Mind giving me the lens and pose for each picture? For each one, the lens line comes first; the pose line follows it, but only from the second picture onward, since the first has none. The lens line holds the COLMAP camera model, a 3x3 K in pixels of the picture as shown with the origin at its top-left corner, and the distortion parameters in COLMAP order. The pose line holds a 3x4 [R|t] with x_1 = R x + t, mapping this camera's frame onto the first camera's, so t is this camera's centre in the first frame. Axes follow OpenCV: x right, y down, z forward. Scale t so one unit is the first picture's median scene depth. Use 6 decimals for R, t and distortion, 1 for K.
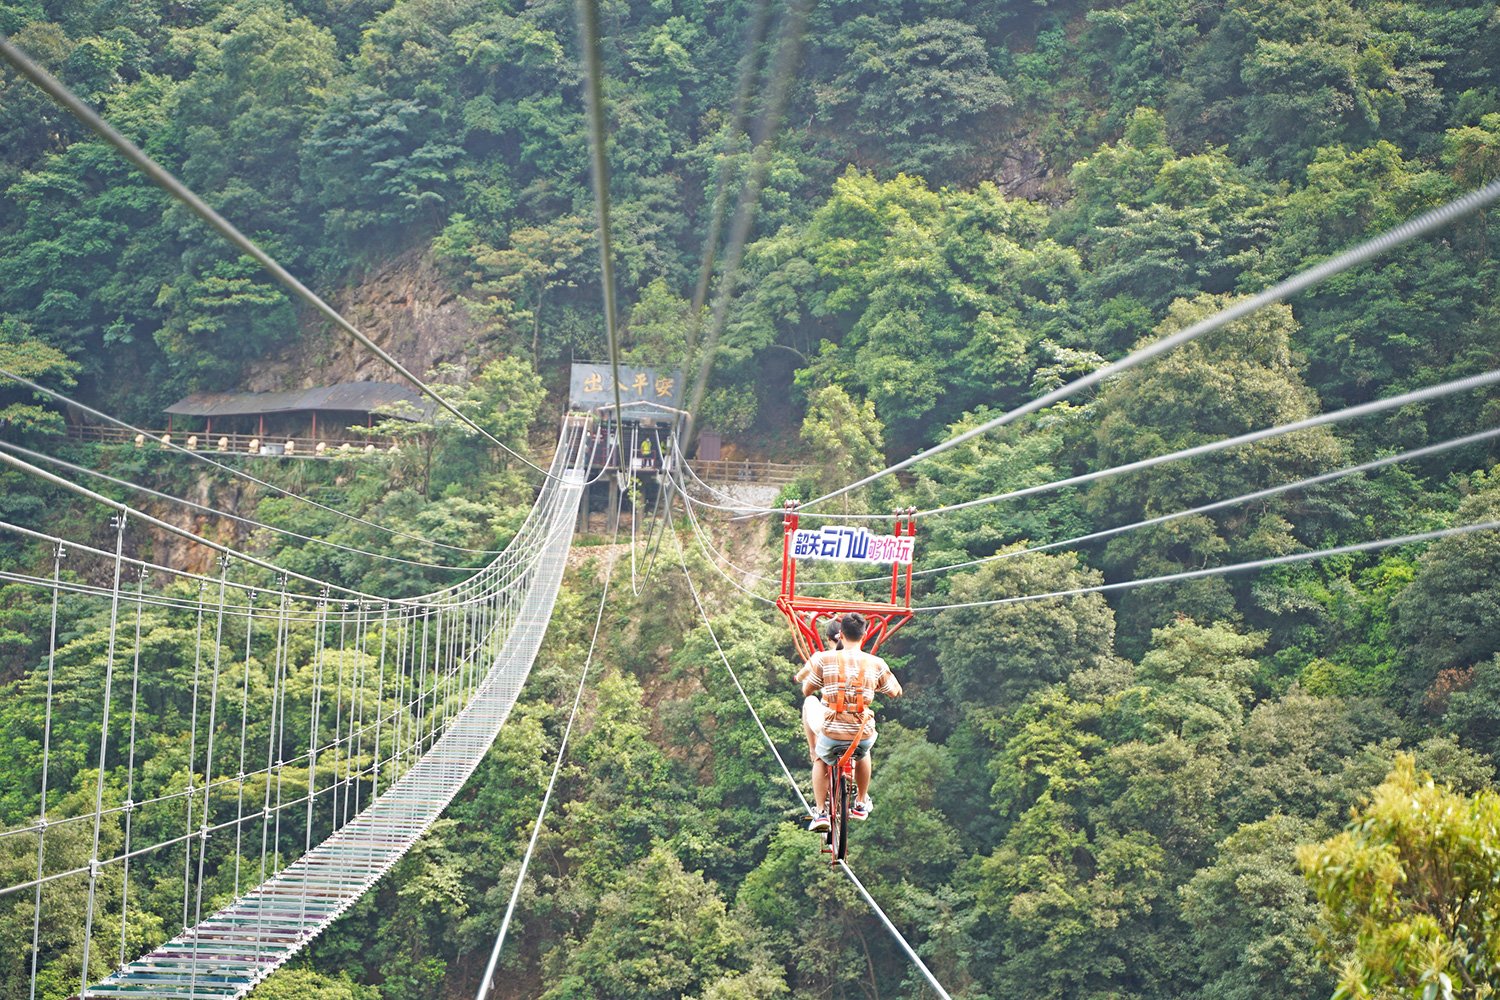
lens RADIAL K [[1559.0, 0, 757.8], [0, 1559.0, 496.7], [0, 0, 1]] dist [-0.015214, 0.000000]
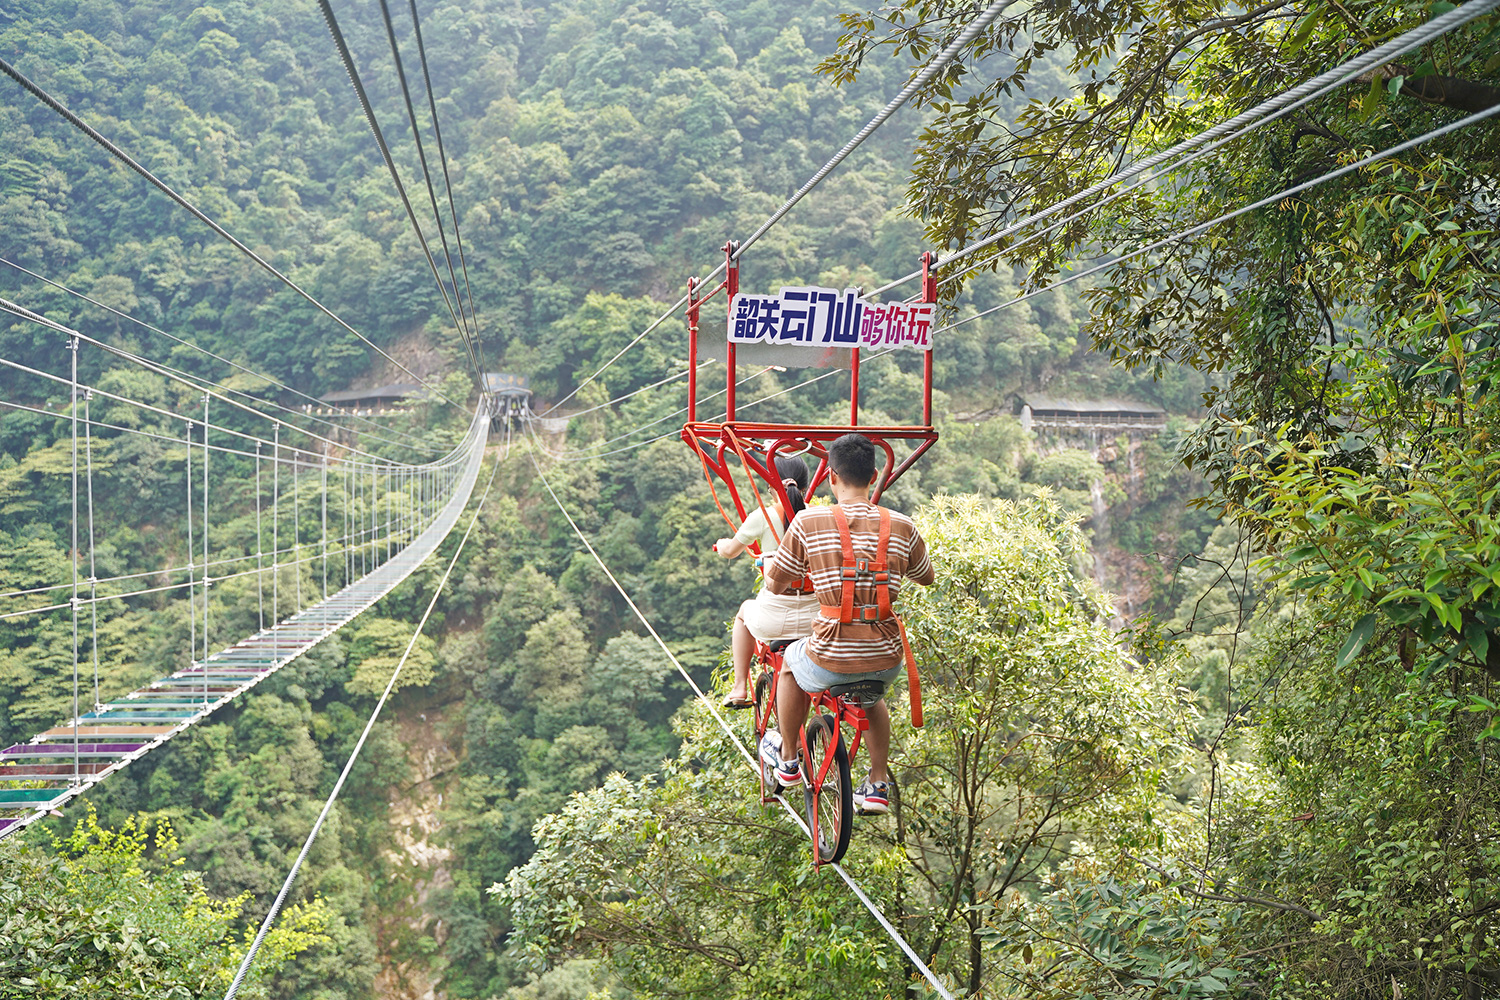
lens RADIAL K [[1559.0, 0, 755.4], [0, 1559.0, 495.5], [0, 0, 1]] dist [-0.015214, 0.000000]
pose [[0.983632, -0.049254, 0.173328, -0.132109], [0.034716, 0.995696, 0.085931, -0.089992], [-0.176815, -0.078507, 0.981108, -1.531766]]
